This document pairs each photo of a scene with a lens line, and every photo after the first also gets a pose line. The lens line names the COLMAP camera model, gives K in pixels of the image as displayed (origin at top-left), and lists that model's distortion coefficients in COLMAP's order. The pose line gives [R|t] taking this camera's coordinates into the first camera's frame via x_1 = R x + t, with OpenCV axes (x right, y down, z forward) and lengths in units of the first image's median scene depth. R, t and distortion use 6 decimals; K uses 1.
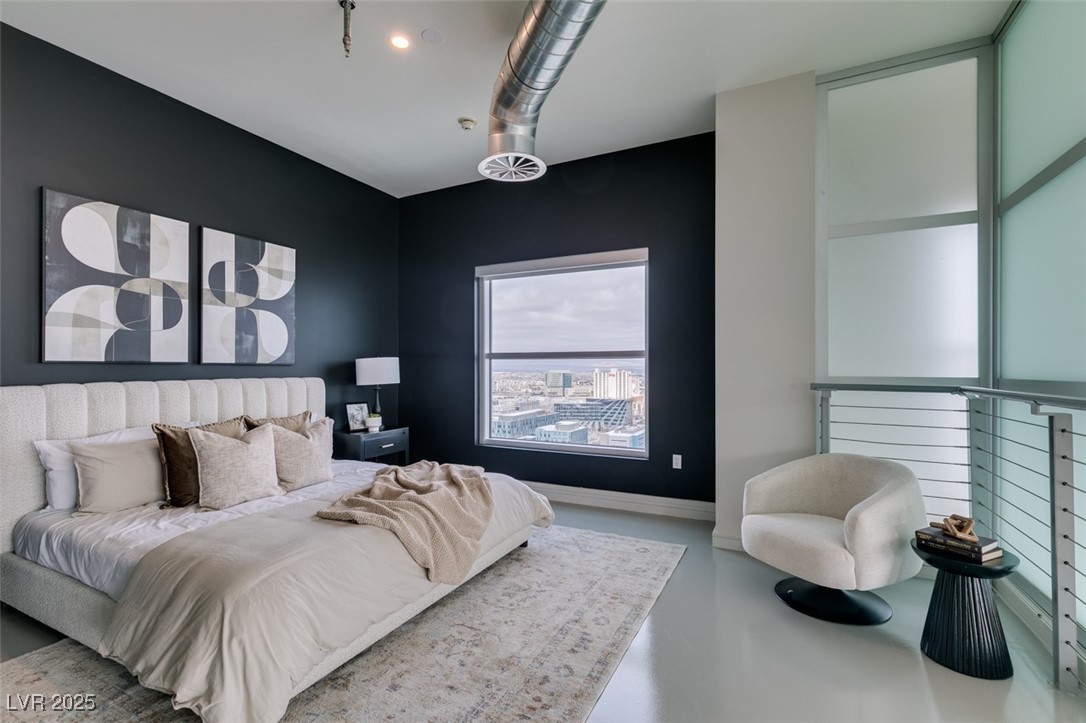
lens RADIAL K [[485.2, 0, 540.8], [0, 485.2, 362.1], [0, 0, 1]] dist [0.002636, -0.000234]
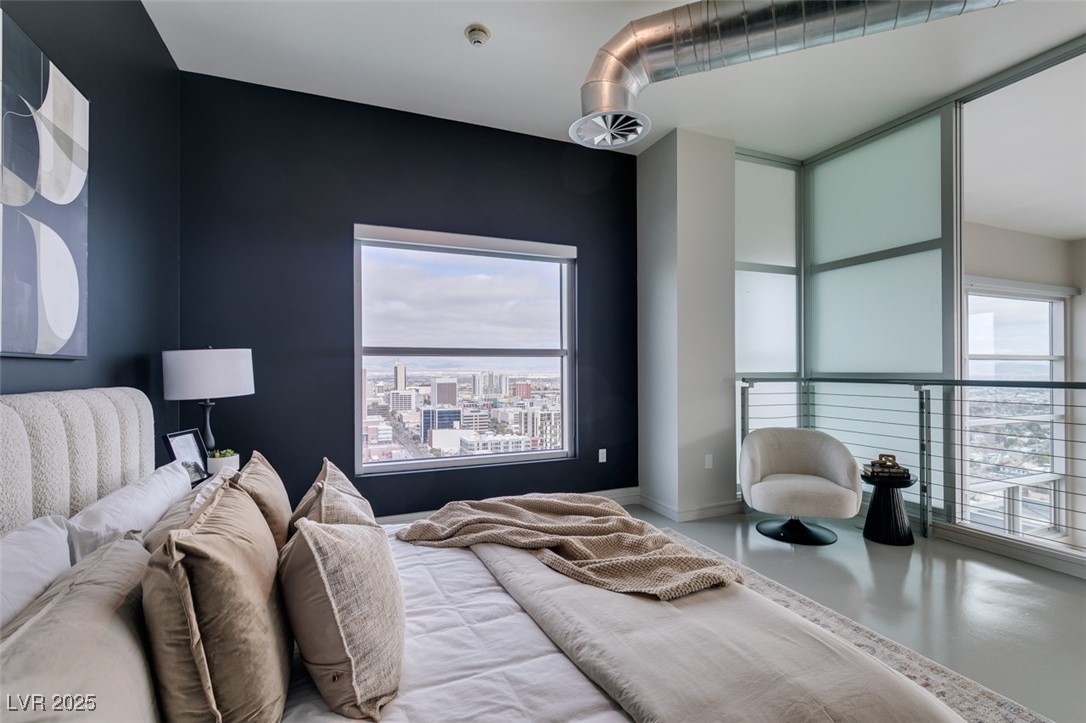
lens RADIAL K [[485.2, 0, 540.8], [0, 485.2, 362.1], [0, 0, 1]] dist [0.002636, -0.000234]
pose [[0.653081, 0.007484, 0.757251, -0.643226], [-0.005097, 0.999972, -0.005487, 0.009025], [-0.757271, -0.000276, 0.653101, 0.440045]]
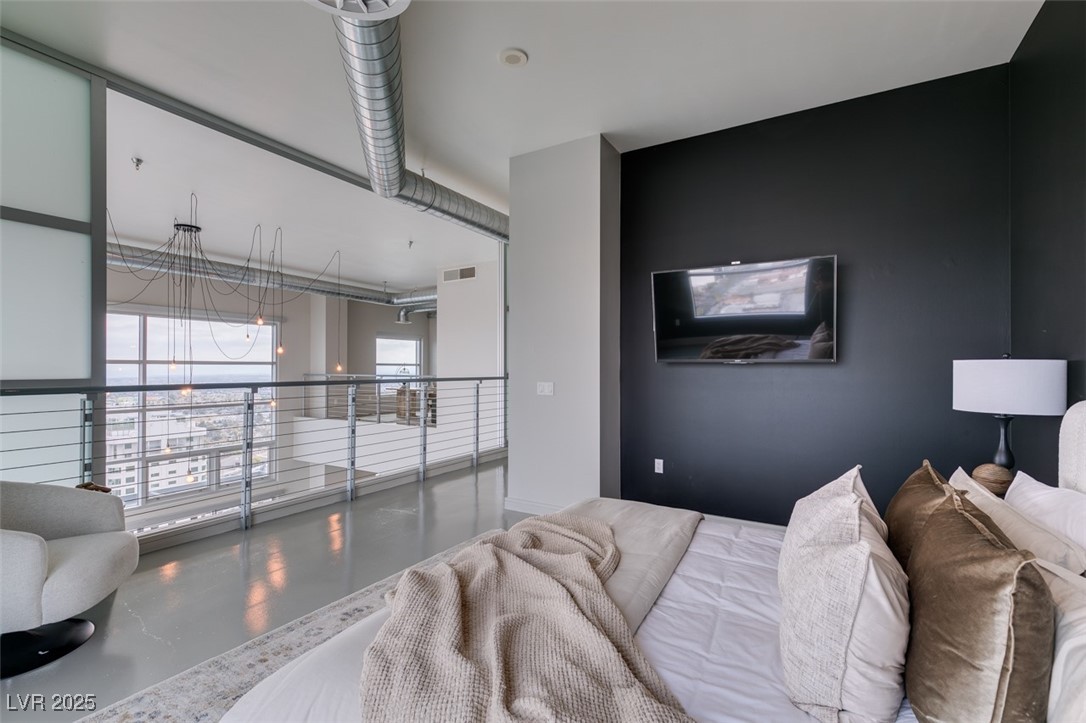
lens RADIAL K [[489.7, 0, 540.8], [0, 489.7, 368.9], [0, 0, 1]] dist [0.001337, -0.000084]
pose [[-0.998174, -0.001776, 0.060378, -0.238531], [-0.002171, 0.999977, -0.006487, 0.007188], [-0.060365, -0.006607, -0.998155, 1.229485]]
